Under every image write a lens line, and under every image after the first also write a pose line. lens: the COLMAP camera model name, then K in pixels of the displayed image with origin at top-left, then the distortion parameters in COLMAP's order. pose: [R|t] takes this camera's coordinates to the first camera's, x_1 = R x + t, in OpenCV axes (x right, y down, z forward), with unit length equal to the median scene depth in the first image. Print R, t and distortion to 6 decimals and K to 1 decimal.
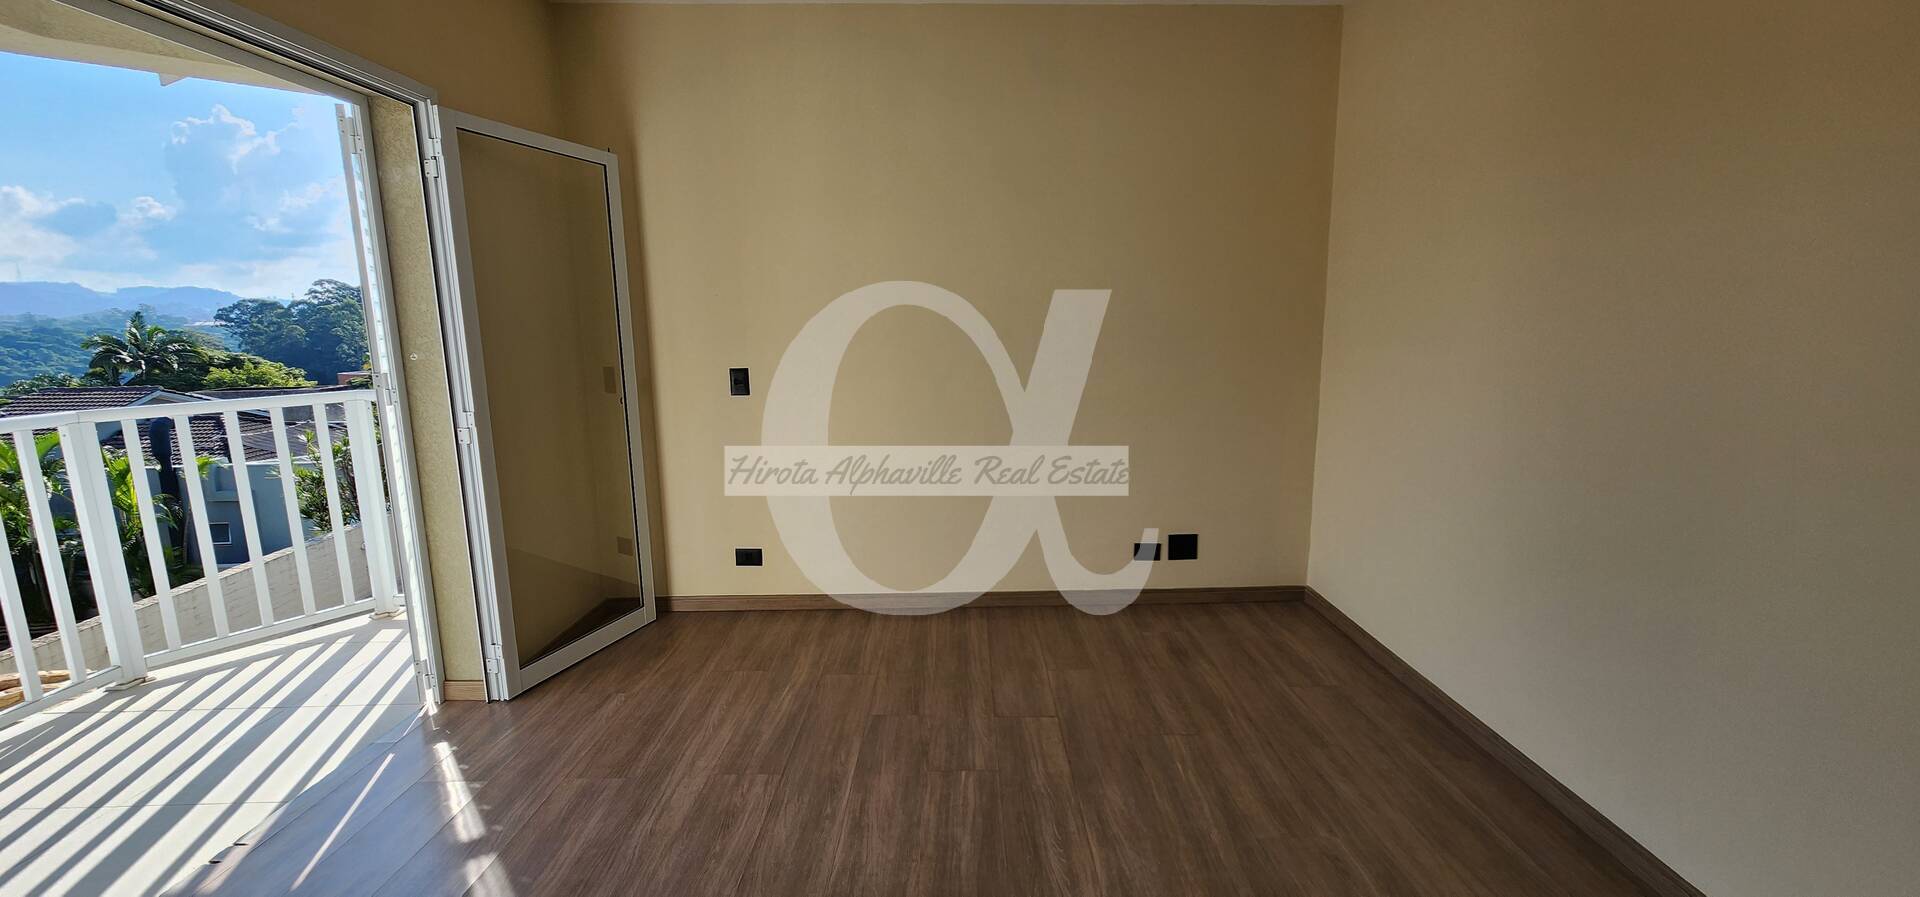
lens RADIAL K [[775.7, 0, 964.2], [0, 775.7, 457.4], [0, 0, 1]] dist [-0.000431, -0.000191]
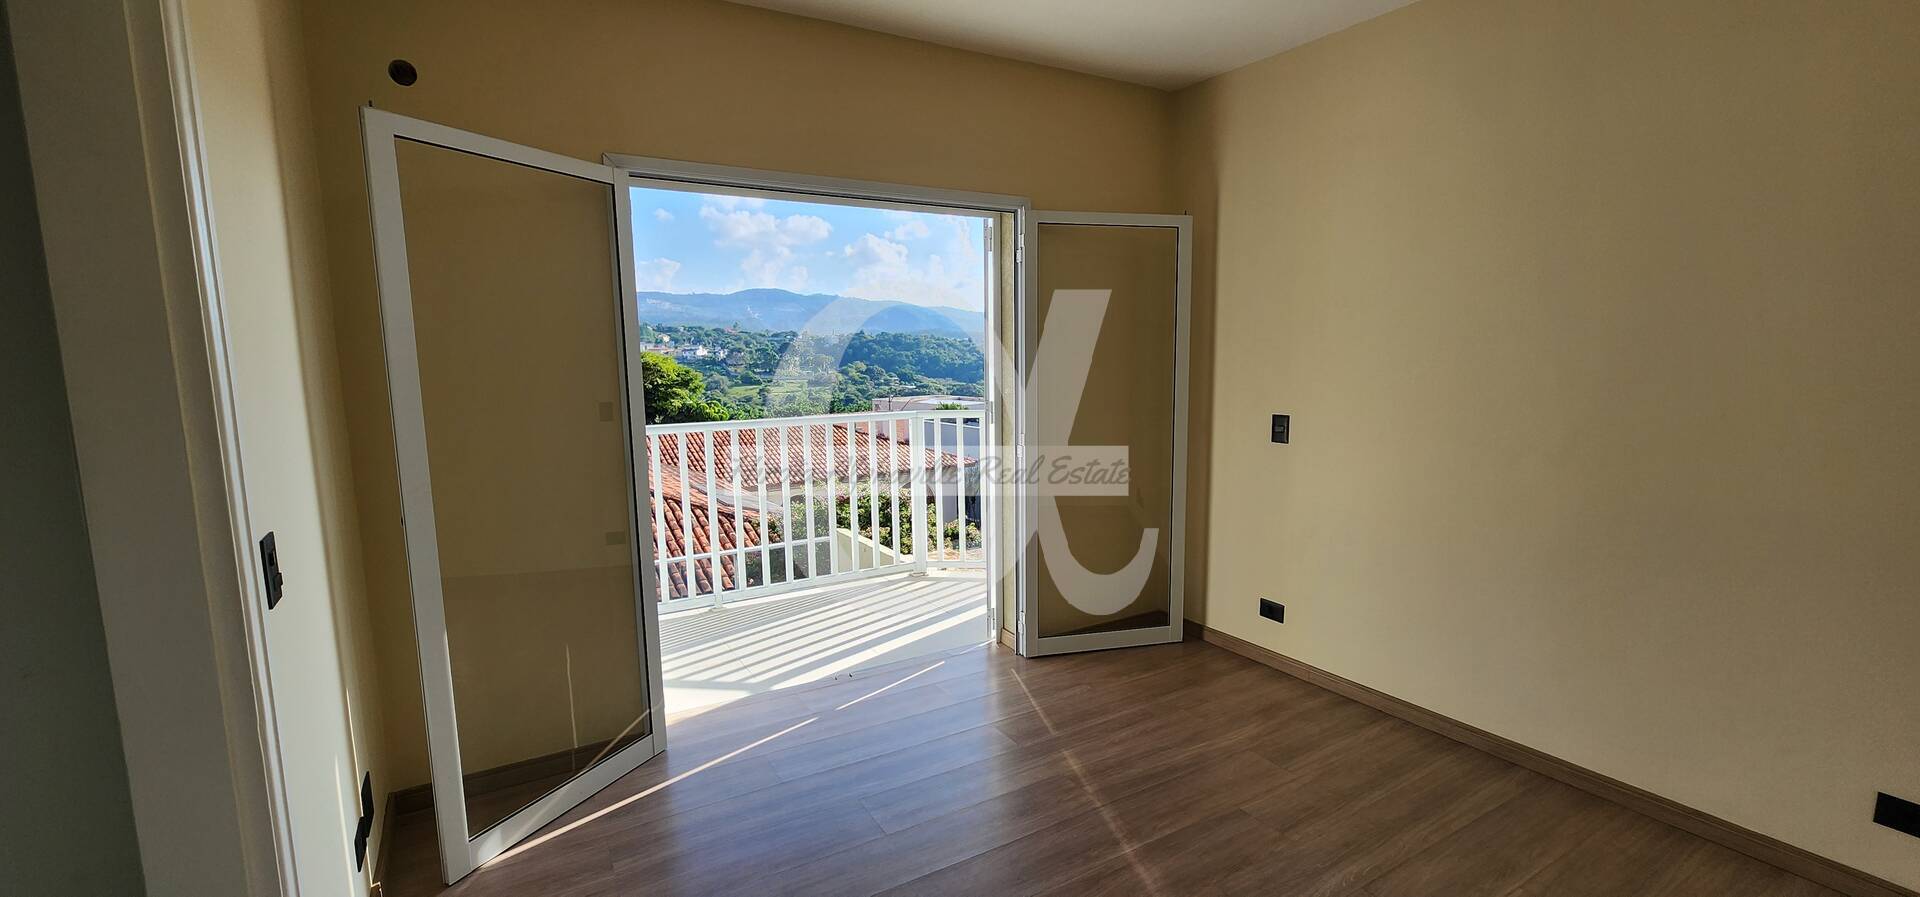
lens RADIAL K [[782.6, 0, 965.4], [0, 782.6, 455.6], [0, 0, 1]] dist [-0.000296, 0.000081]
pose [[0.515676, 0.123863, -0.847783, 0.368307], [-0.143324, 0.988023, 0.057173, -0.069637], [0.844711, 0.092025, 0.527252, 0.168122]]
